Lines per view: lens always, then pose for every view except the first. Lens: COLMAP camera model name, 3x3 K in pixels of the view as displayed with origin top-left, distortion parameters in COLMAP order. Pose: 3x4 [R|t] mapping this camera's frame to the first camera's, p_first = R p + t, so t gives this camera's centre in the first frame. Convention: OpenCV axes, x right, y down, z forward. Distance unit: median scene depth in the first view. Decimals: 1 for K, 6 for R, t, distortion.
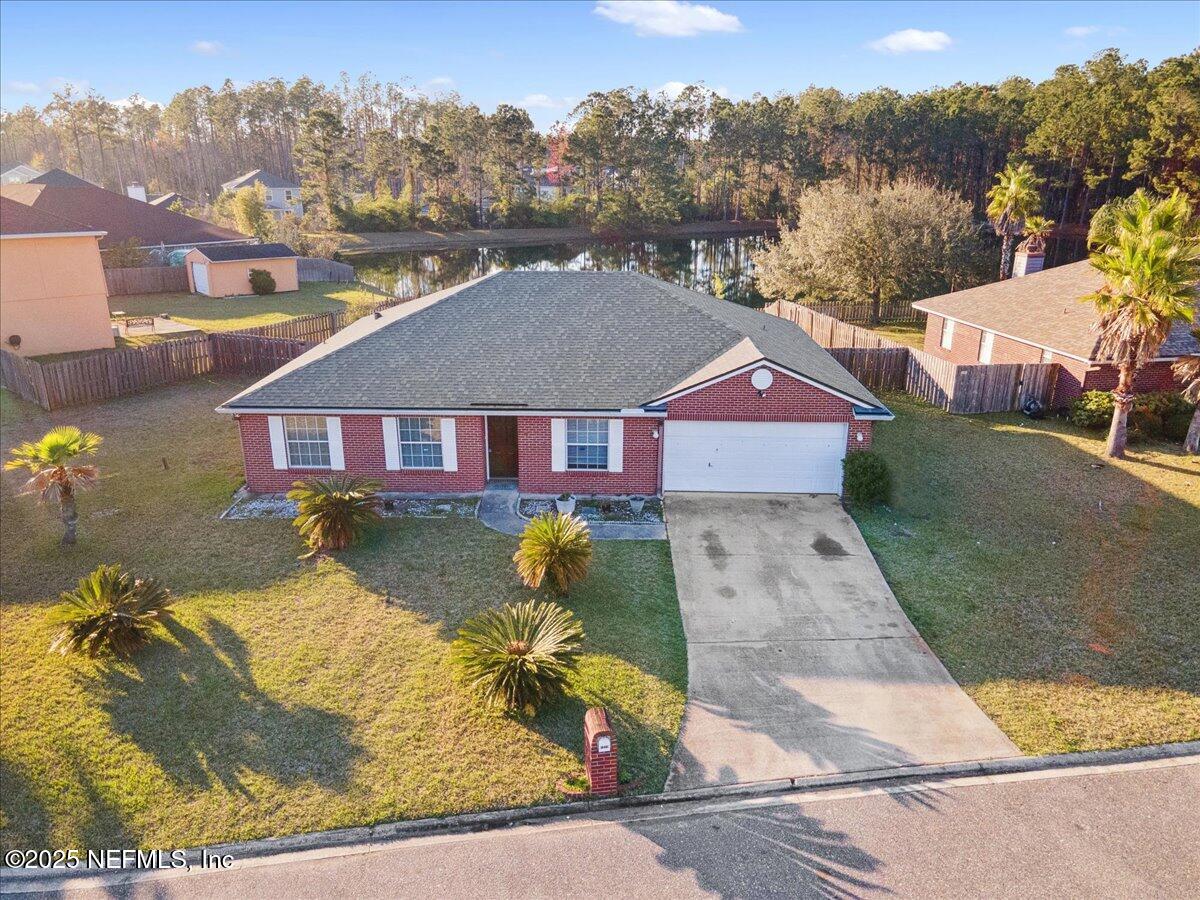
lens RADIAL K [[876.6, 0, 592.7], [0, 876.6, 451.0], [0, 0, 1]] dist [0.036619, 0.010176]
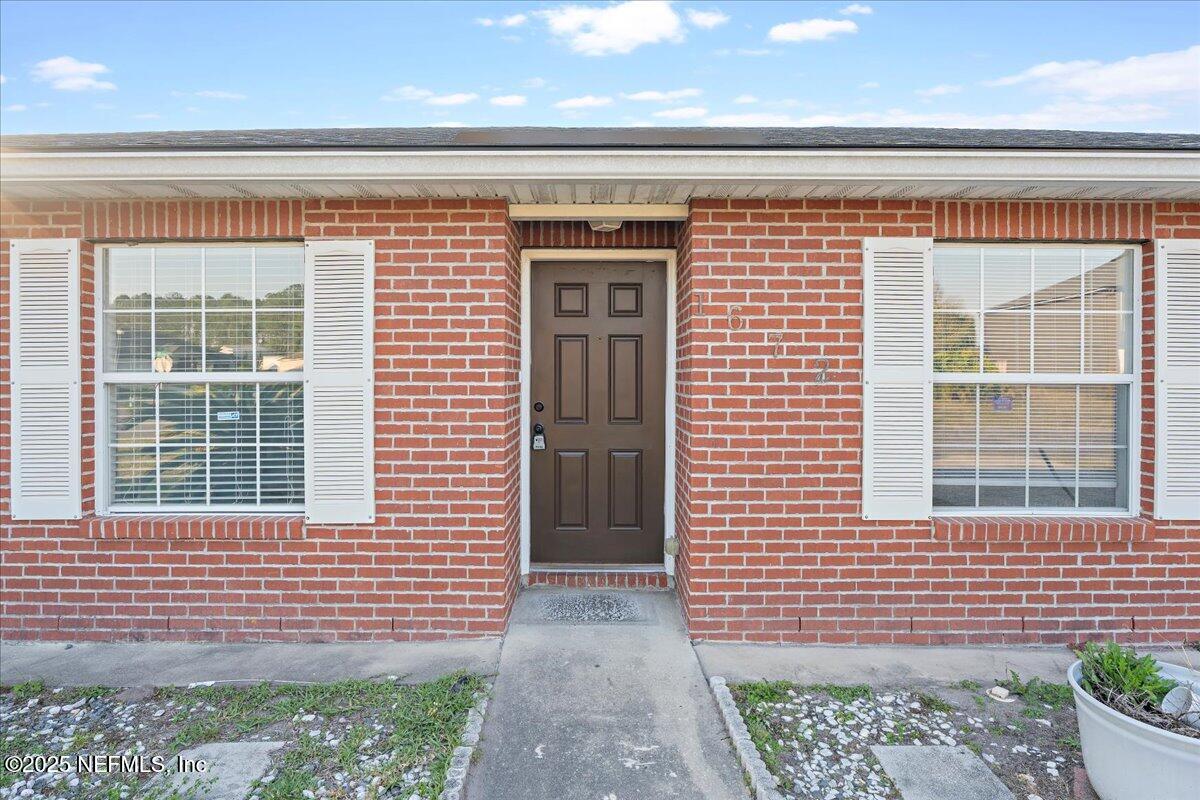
lens RADIAL K [[542.4, 0, 600.0], [0, 542.4, 400.0], [0, 0, 1]] dist [0.001706, 0.000281]
pose [[0.999471, 0.003086, 0.032368, -0.108590], [0.007149, 0.950275, -0.311329, 0.034605], [-0.031719, 0.311396, 0.949751, 0.878345]]
